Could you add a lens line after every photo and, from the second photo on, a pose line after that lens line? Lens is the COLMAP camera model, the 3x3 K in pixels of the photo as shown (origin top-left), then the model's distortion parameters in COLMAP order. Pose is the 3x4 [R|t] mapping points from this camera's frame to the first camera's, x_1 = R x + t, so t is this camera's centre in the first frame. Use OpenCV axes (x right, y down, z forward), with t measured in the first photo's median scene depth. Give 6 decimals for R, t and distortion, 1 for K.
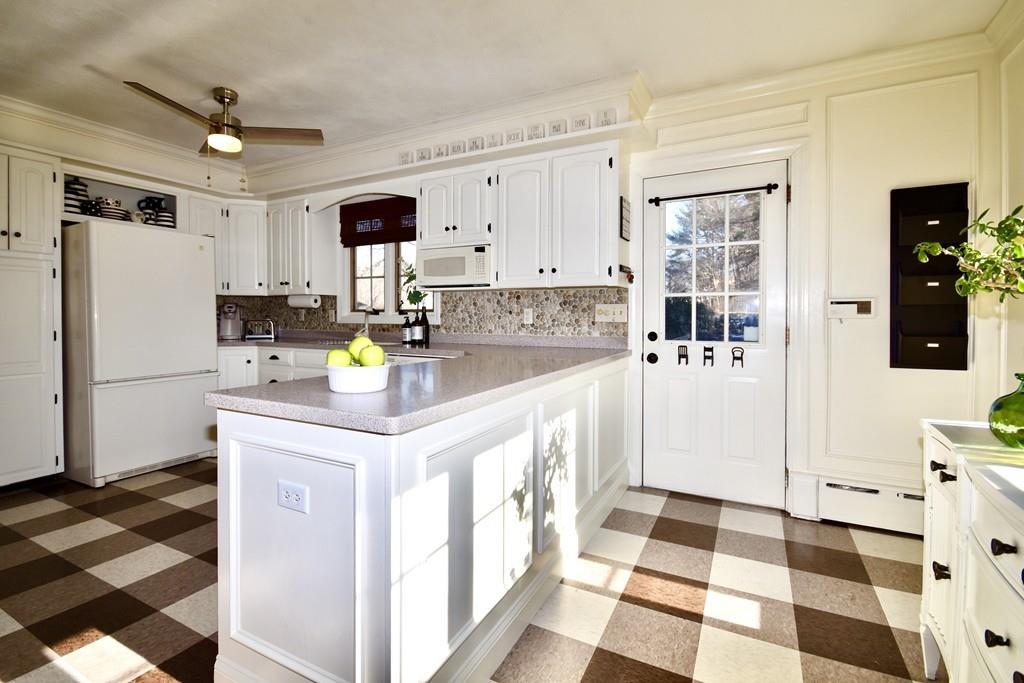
lens RADIAL K [[450.8, 0, 535.2], [0, 450.8, 320.4], [0, 0, 1]] dist [0.004853, -0.003420]
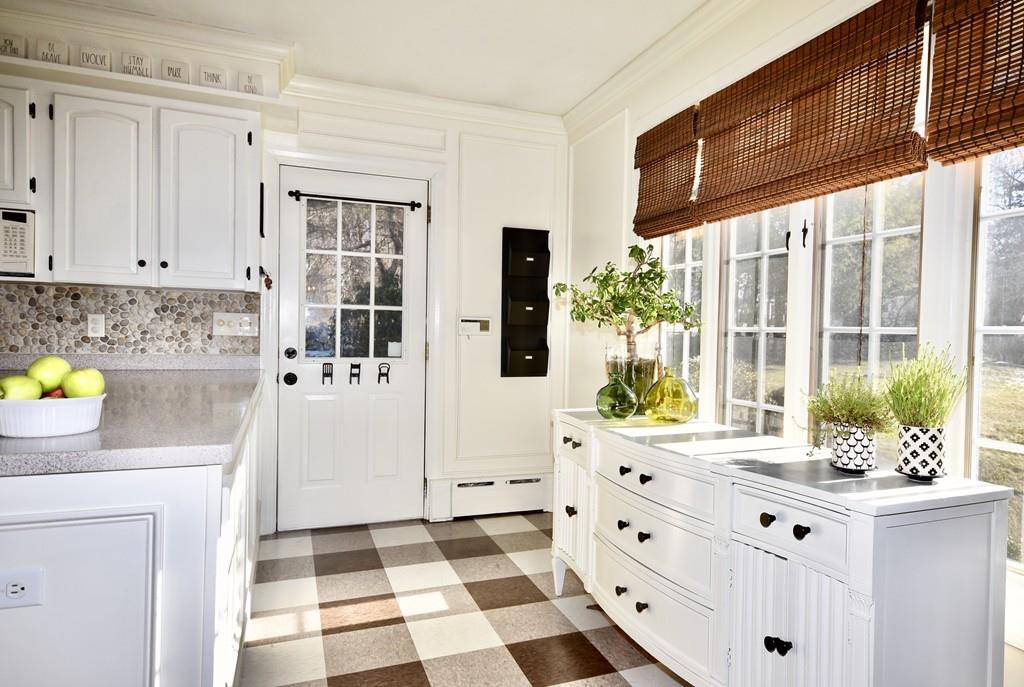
lens RADIAL K [[592.2, 0, 514.4], [0, 592.2, 337.7], [0, 0, 1]] dist [0.020593, 0.000381]
pose [[0.685722, 0.007559, 0.727824, -0.297190], [-0.014163, 0.999895, 0.002958, -0.003419], [-0.727726, -0.012337, 0.685757, -0.084436]]
